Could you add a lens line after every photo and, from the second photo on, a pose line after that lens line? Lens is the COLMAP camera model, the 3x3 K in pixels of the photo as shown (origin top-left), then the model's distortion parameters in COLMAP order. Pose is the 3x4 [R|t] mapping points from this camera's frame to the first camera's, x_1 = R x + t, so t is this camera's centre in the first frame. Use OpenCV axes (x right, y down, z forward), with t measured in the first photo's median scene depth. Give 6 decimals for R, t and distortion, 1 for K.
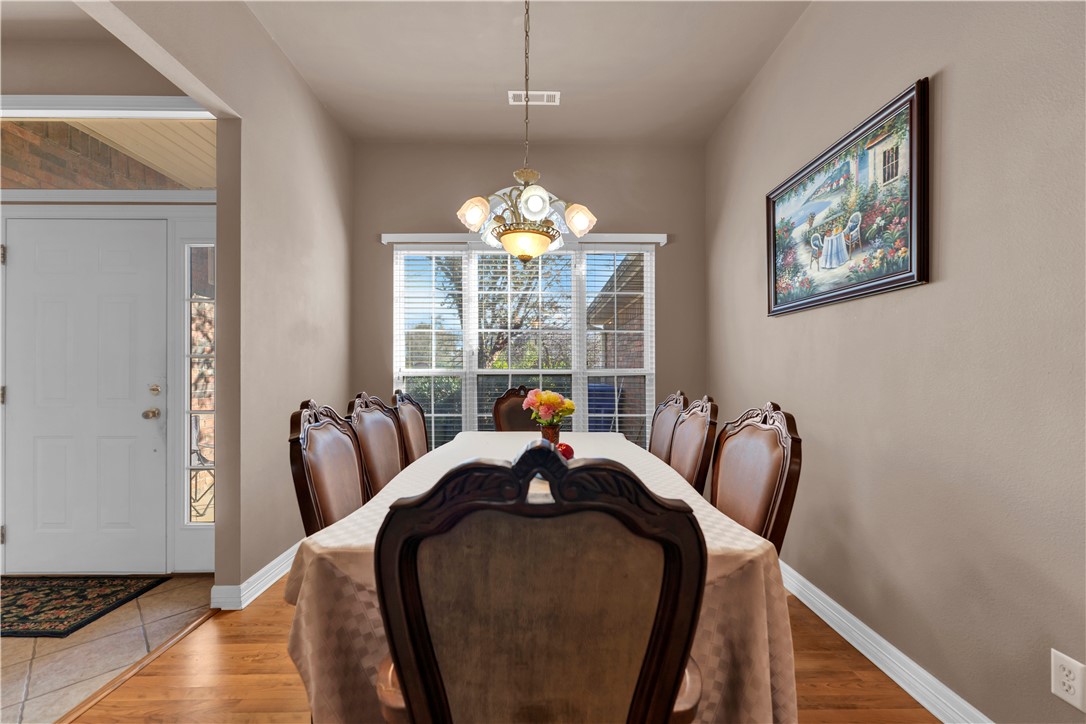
lens RADIAL K [[438.8, 0, 537.0], [0, 438.8, 372.2], [0, 0, 1]] dist [0.005836, -0.000716]
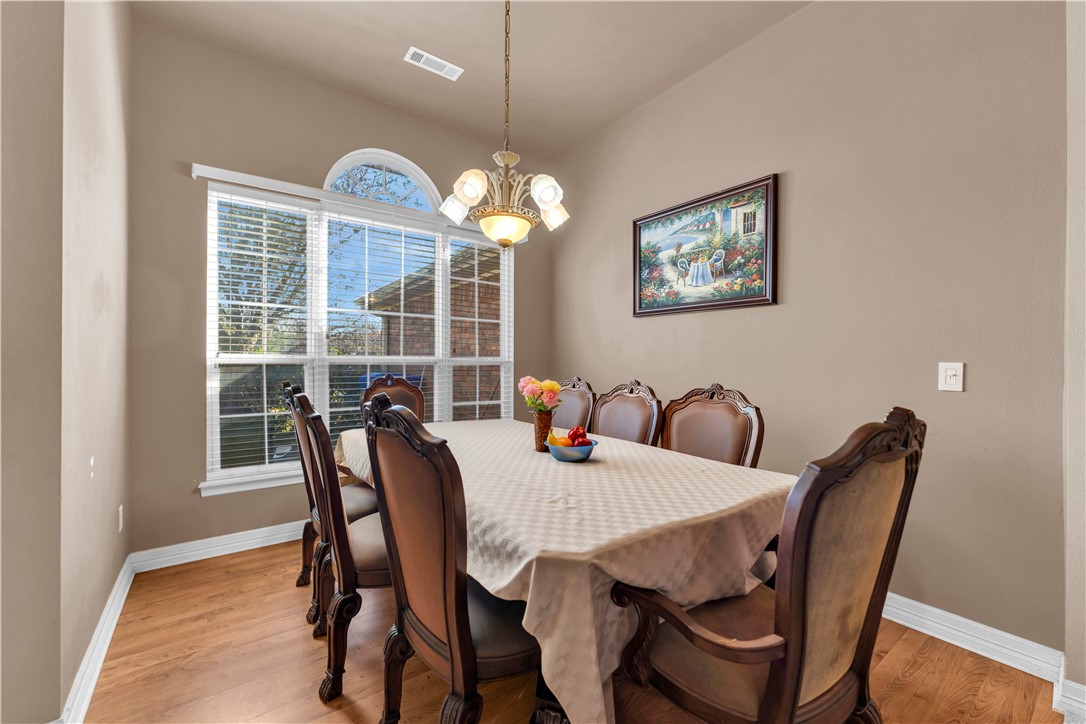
lens RADIAL K [[438.8, 0, 533.1], [0, 438.8, 359.1], [0, 0, 1]] dist [0.005836, -0.000716]
pose [[0.812432, 0.006123, 0.583024, -0.556042], [-0.005924, 0.999980, -0.002246, -0.001290], [-0.583026, -0.001629, 0.812452, 0.181974]]
